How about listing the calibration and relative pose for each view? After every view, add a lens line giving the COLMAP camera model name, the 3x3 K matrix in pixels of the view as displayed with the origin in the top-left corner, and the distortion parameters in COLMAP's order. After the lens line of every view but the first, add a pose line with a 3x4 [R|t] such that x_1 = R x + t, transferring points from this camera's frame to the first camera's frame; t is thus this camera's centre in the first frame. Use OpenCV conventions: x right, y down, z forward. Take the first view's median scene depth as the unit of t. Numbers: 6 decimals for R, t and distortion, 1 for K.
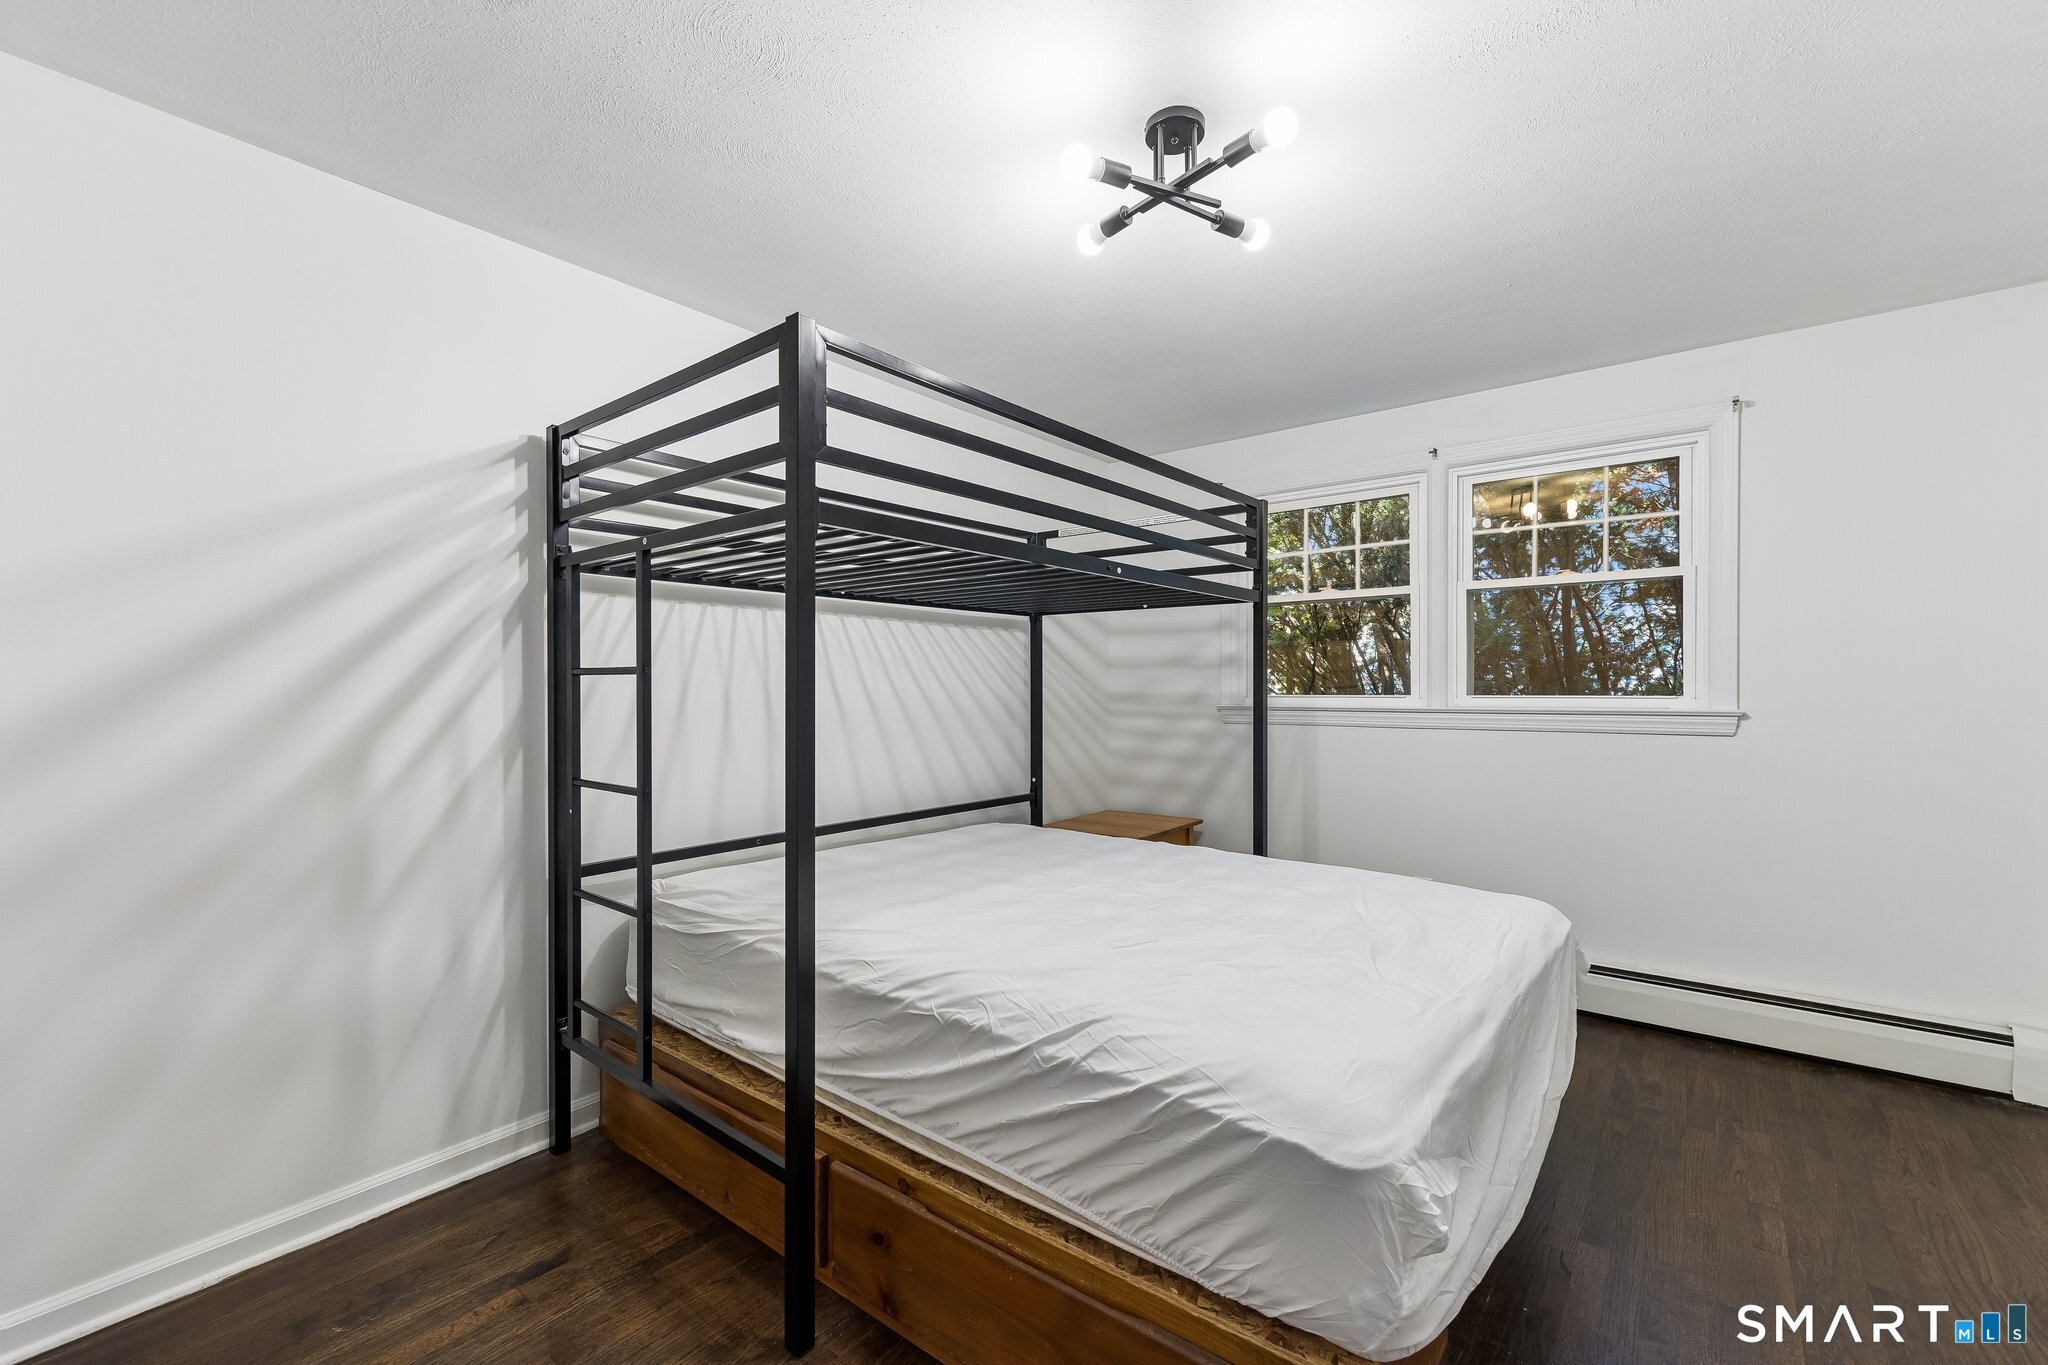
lens RADIAL K [[867.6, 0, 1020.6], [0, 867.6, 691.1], [0, 0, 1]] dist [-0.002745, -0.000082]
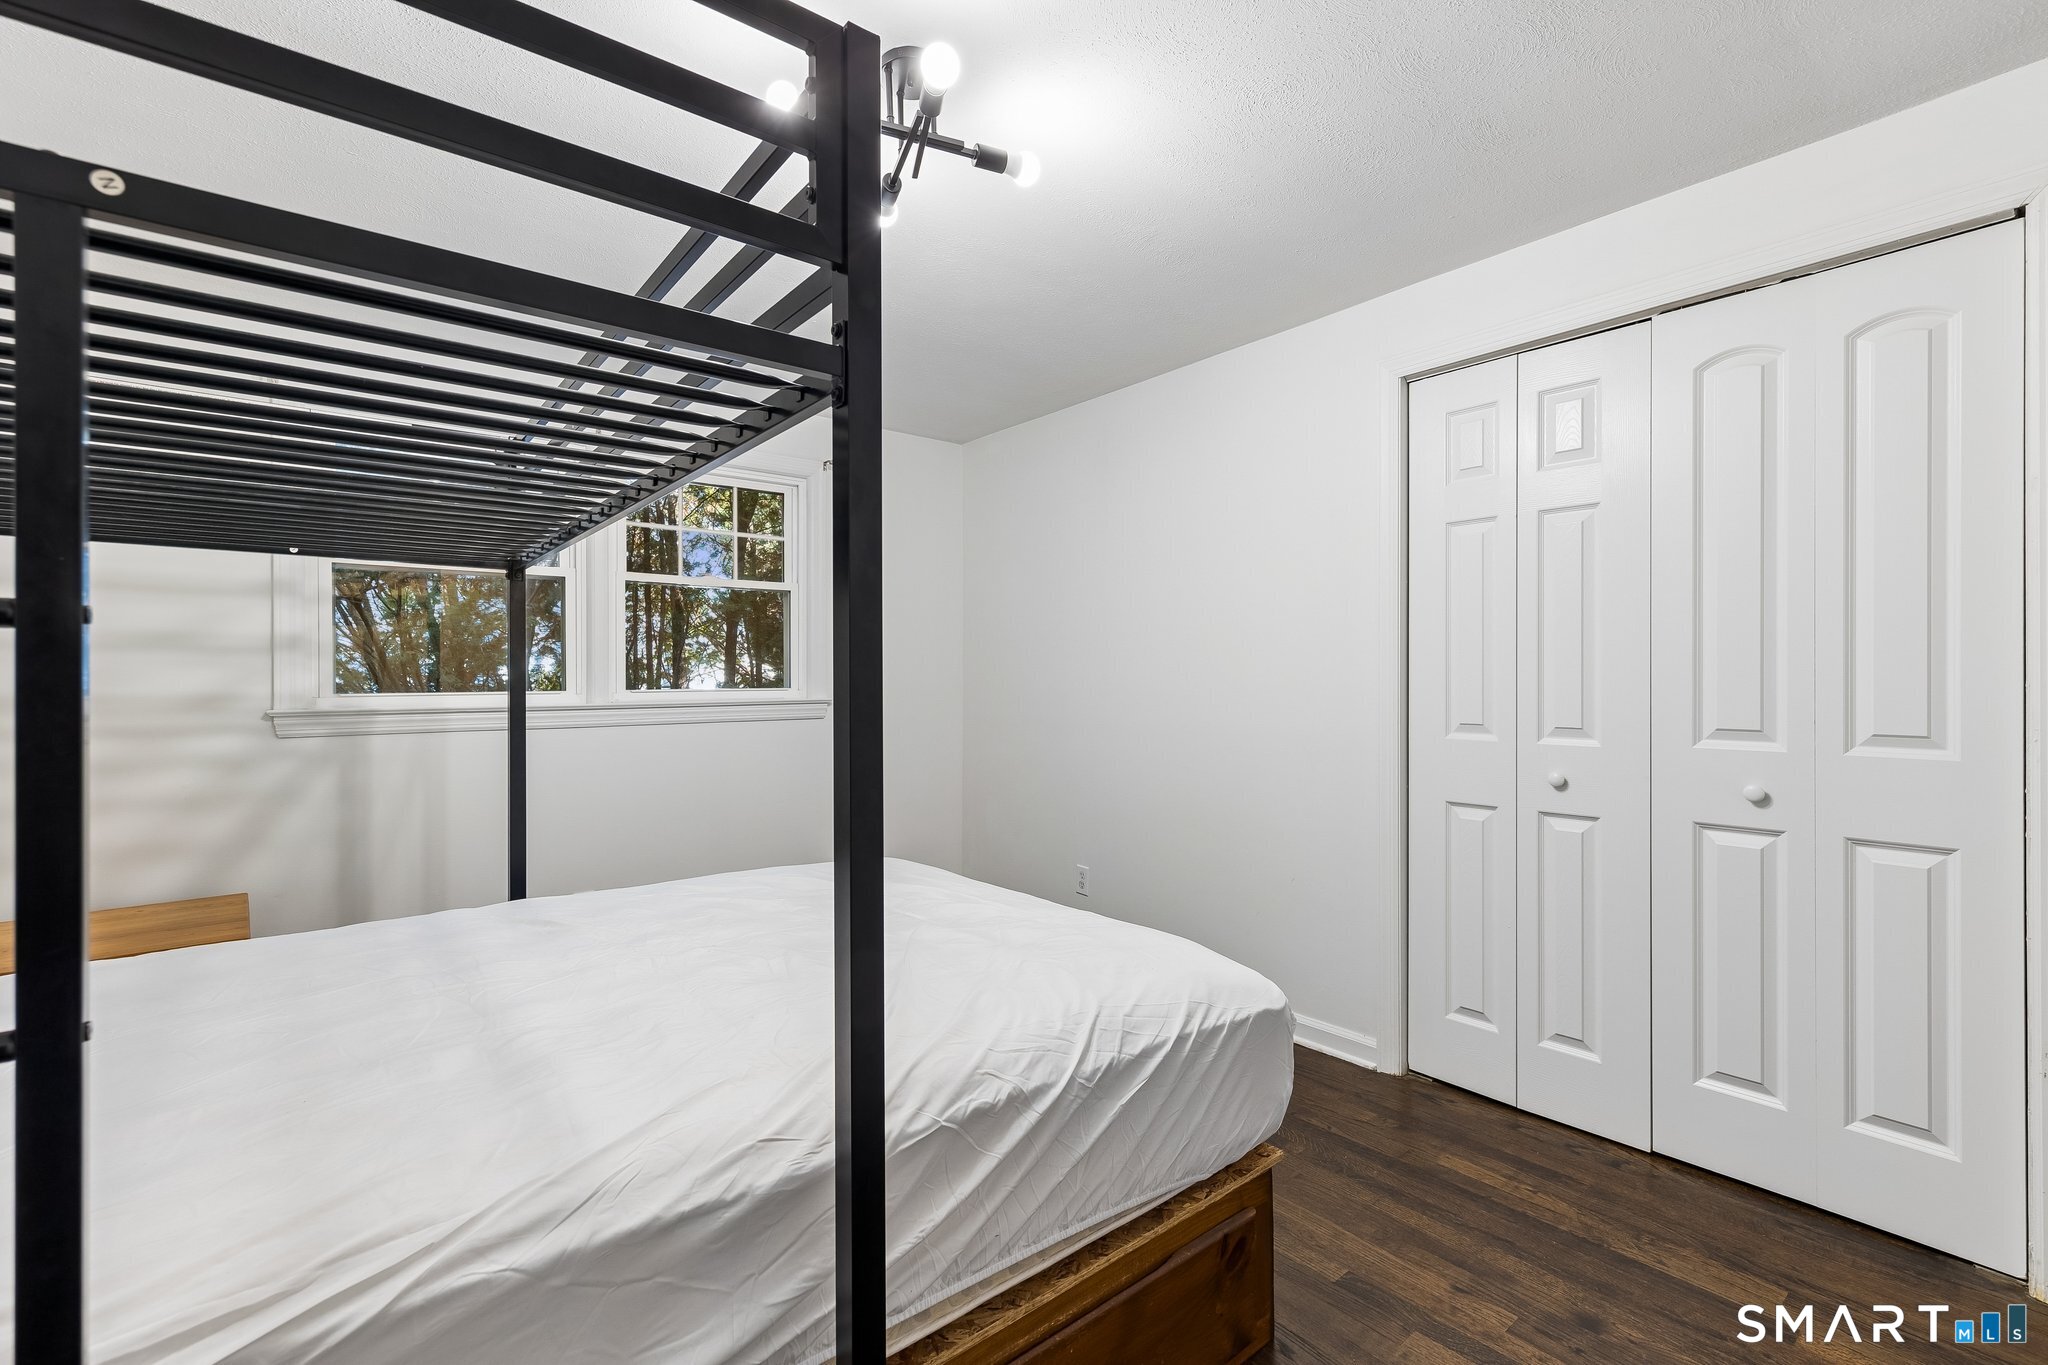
lens RADIAL K [[917.6, 0, 1026.7], [0, 917.6, 676.5], [0, 0, 1]] dist [0.005699, 0.000482]
pose [[0.189627, 0.004244, 0.981847, -0.796476], [0.008907, 0.999942, -0.006042, -0.000274], [-0.981816, 0.009891, 0.189578, 0.730733]]
